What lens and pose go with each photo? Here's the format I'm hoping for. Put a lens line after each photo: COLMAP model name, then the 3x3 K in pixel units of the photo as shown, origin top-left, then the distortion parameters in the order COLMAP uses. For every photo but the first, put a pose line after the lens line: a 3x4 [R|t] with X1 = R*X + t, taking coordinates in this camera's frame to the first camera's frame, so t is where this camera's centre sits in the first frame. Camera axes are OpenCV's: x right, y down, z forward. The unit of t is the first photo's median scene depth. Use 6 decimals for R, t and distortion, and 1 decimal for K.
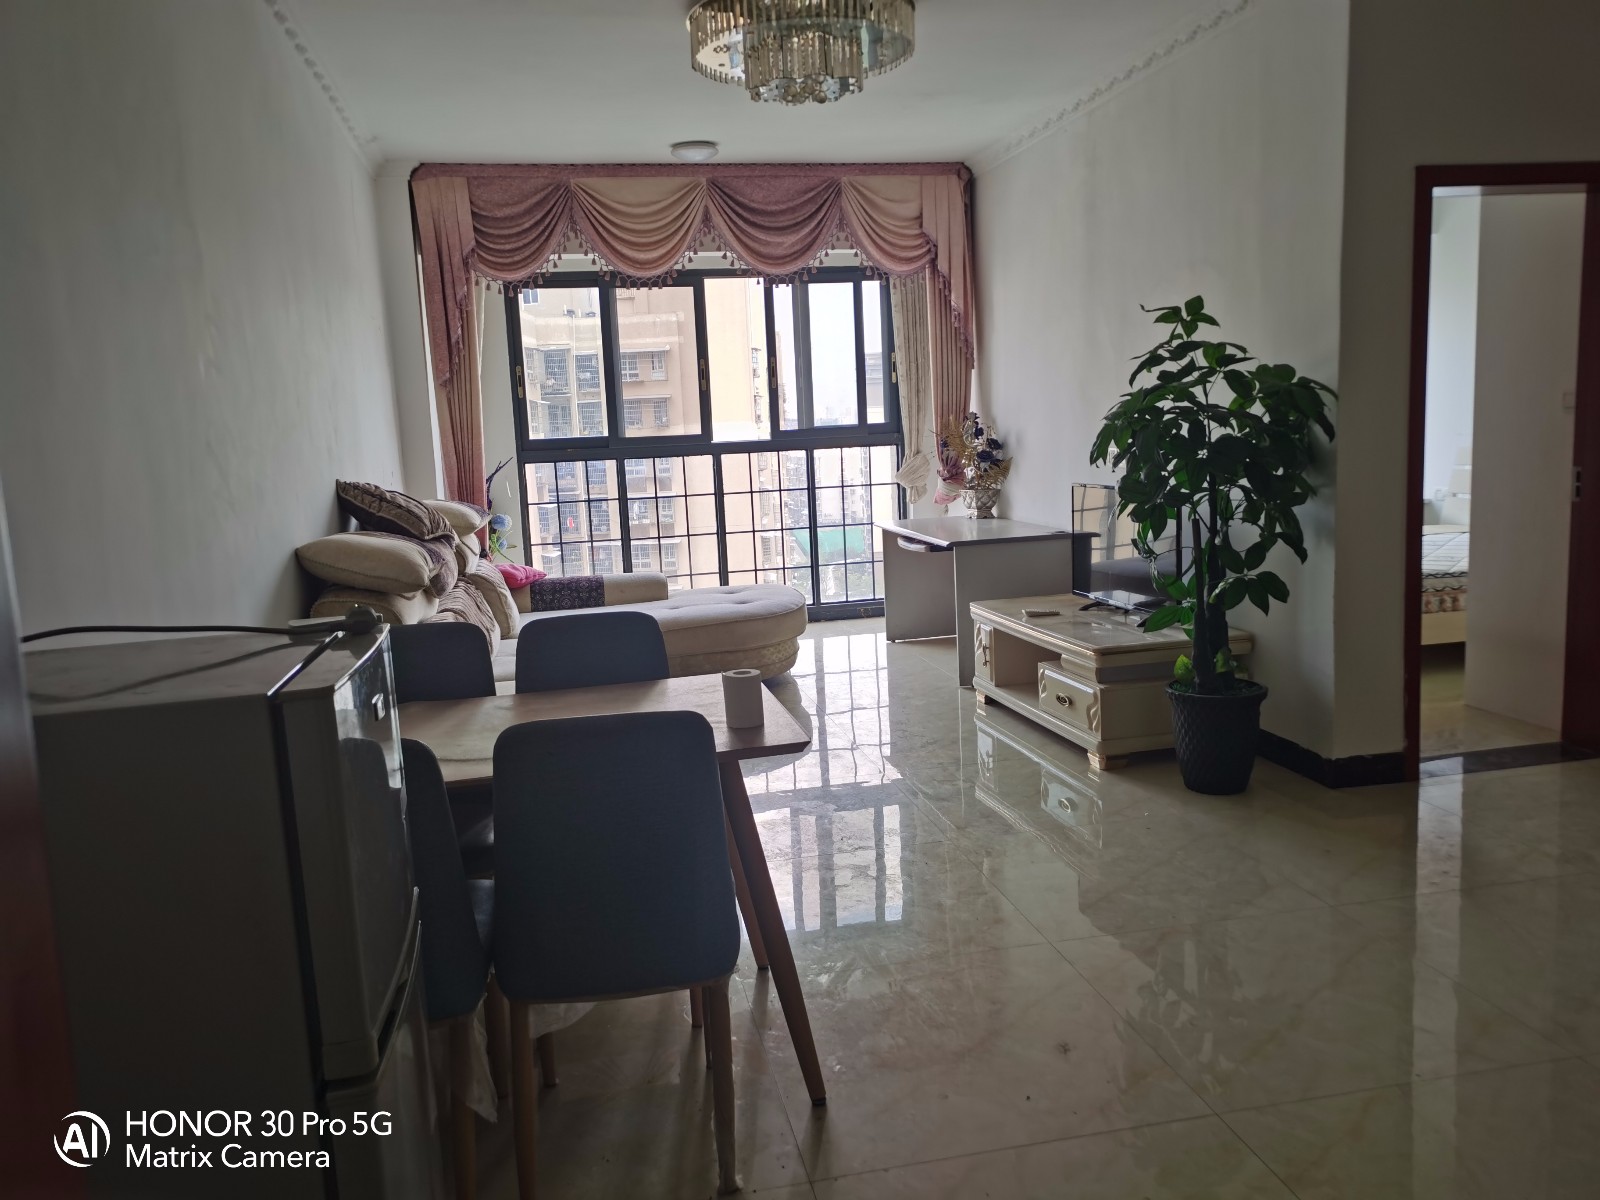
lens RADIAL K [[1228.9, 0, 800.0], [0, 1228.9, 600.0], [0, 0, 1]] dist [0.005308, 0.001513]
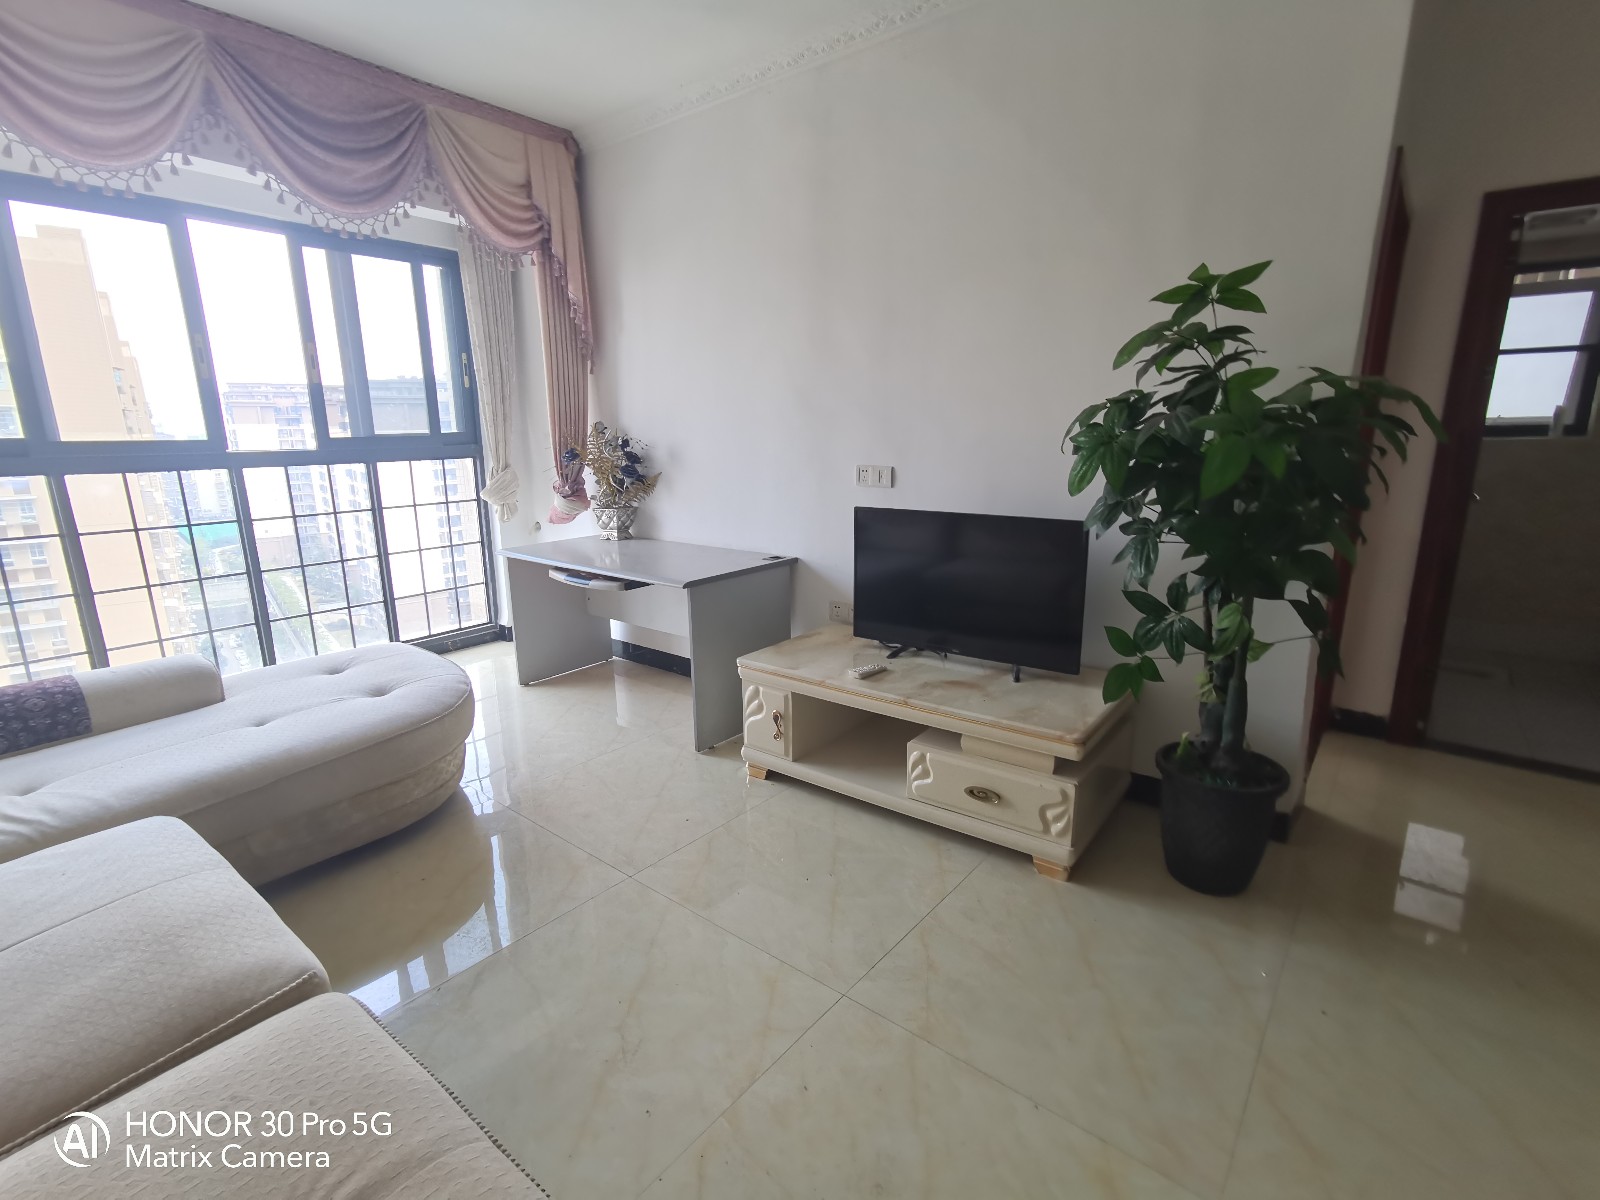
lens RADIAL K [[749.6, 0, 800.0], [0, 749.6, 600.0], [0, 0, 1]] dist [-0.035150, 0.022394]
pose [[0.766926, -0.106741, 0.632796, -0.108900], [0.066643, 0.993986, 0.086898, -0.061088], [-0.638266, -0.024473, 0.769427, 0.482332]]
